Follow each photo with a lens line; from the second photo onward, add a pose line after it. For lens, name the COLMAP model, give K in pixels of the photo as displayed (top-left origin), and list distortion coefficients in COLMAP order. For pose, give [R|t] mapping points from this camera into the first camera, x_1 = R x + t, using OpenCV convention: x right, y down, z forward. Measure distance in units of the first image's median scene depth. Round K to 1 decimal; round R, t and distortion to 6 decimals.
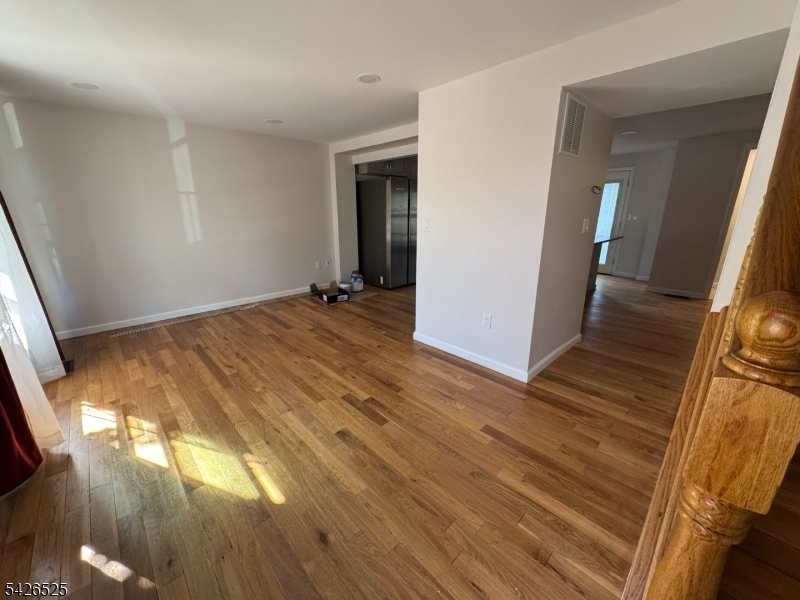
lens RADIAL K [[318.3, 0, 398.6], [0, 318.3, 300.0], [0, 0, 1]] dist [-0.000425, 0.000159]
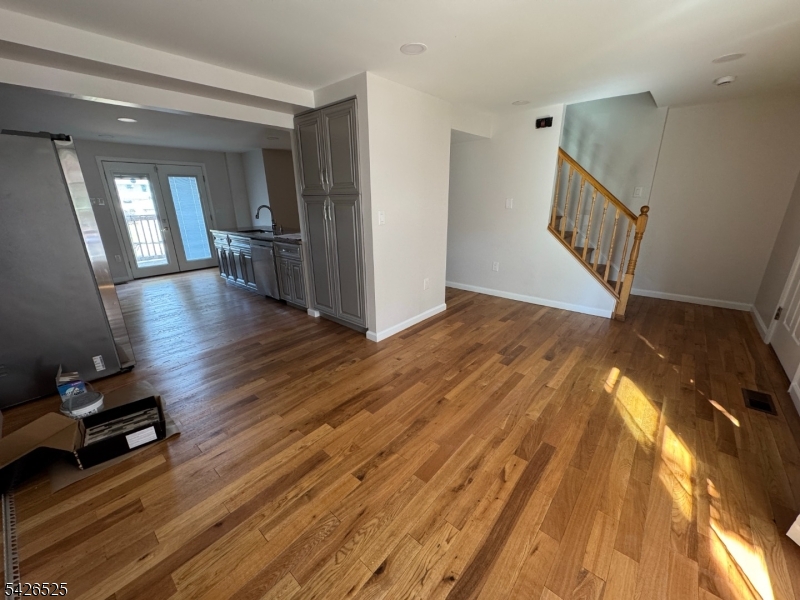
lens RADIAL K [[318.3, 0, 398.6], [0, 318.3, 300.0], [0, 0, 1]] dist [-0.000425, 0.000159]
pose [[-0.088789, -0.301690, 0.949263, -1.189502], [0.291009, 0.903587, 0.314393, -0.389962], [-0.952591, 0.304159, 0.007566, 1.326592]]
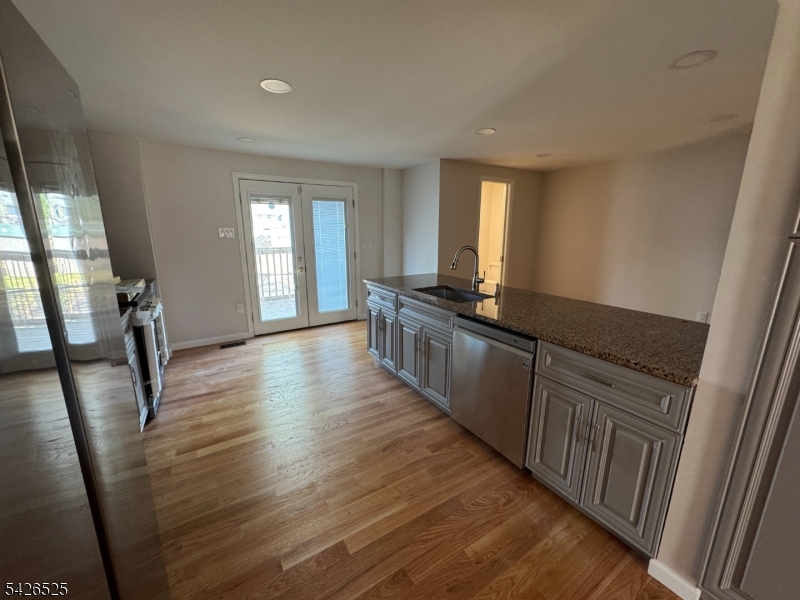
lens RADIAL K [[318.3, 0, 398.6], [0, 318.3, 300.0], [0, 0, 1]] dist [-0.000425, 0.000159]
pose [[0.209769, -0.208986, 0.955156, -0.101675], [0.269056, 0.951514, 0.149099, -0.606833], [-0.940003, 0.225714, 0.255827, 1.987752]]
